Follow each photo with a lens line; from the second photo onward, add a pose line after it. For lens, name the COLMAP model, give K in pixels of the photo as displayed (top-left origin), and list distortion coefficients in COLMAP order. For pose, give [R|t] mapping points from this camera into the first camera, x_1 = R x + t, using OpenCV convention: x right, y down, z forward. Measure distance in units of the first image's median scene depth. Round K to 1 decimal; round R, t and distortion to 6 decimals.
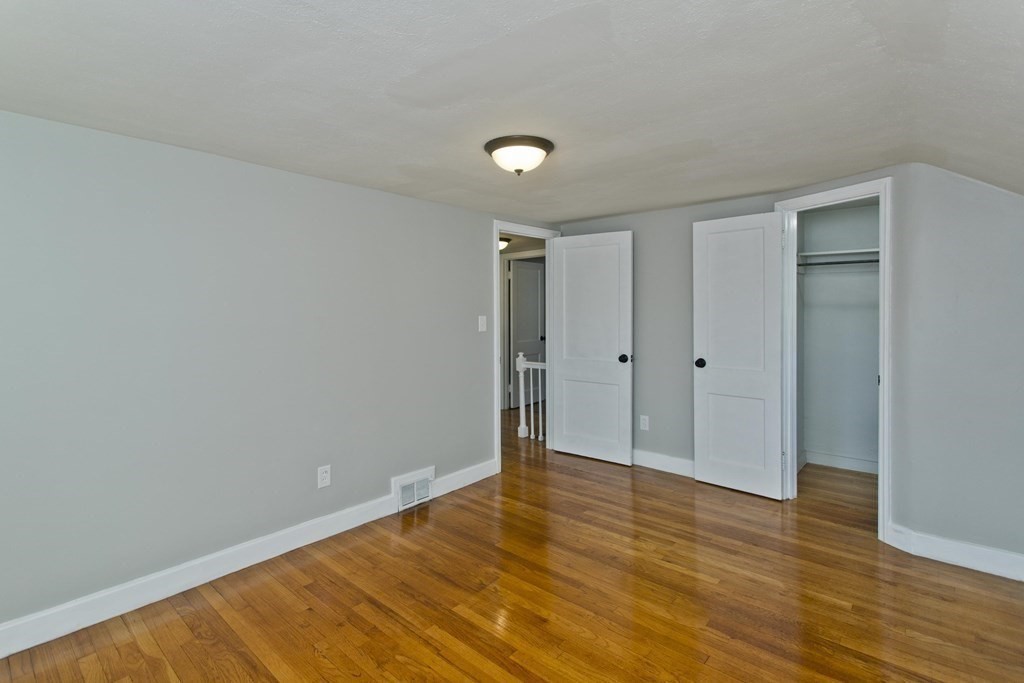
lens RADIAL K [[496.4, 0, 505.6], [0, 496.4, 306.8], [0, 0, 1]] dist [0.002905, 0.002072]
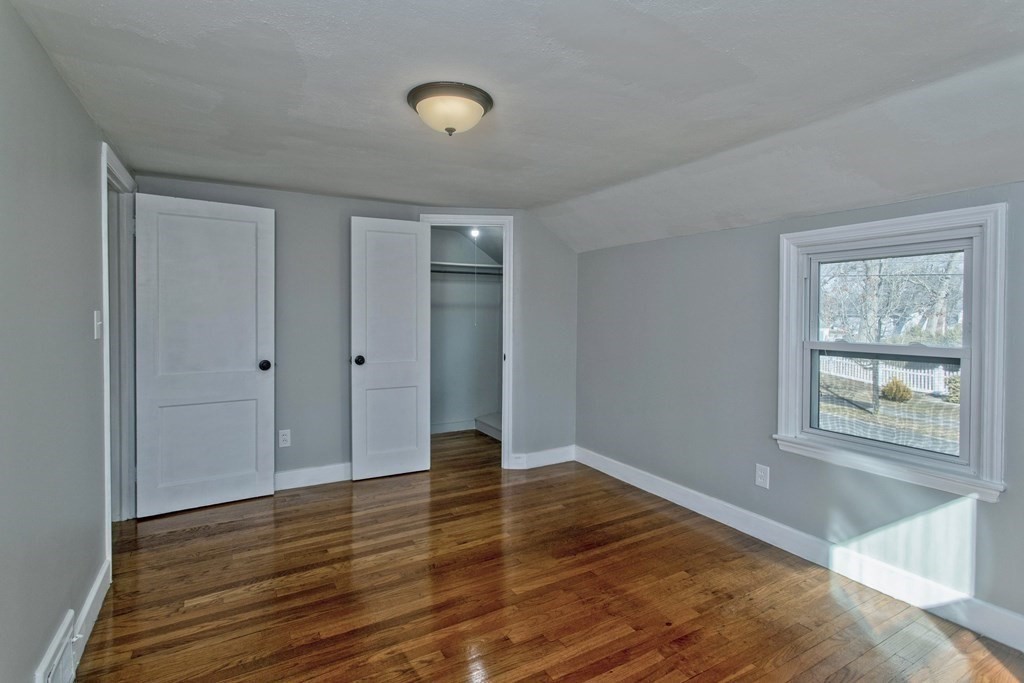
lens RADIAL K [[496.4, 0, 514.9], [0, 496.4, 320.9], [0, 0, 1]] dist [0.002905, 0.002072]
pose [[0.312454, -0.011852, 0.949859, -0.483975], [-0.015760, 0.999720, 0.017658, 0.012948], [-0.949802, -0.020487, 0.312179, 0.433106]]
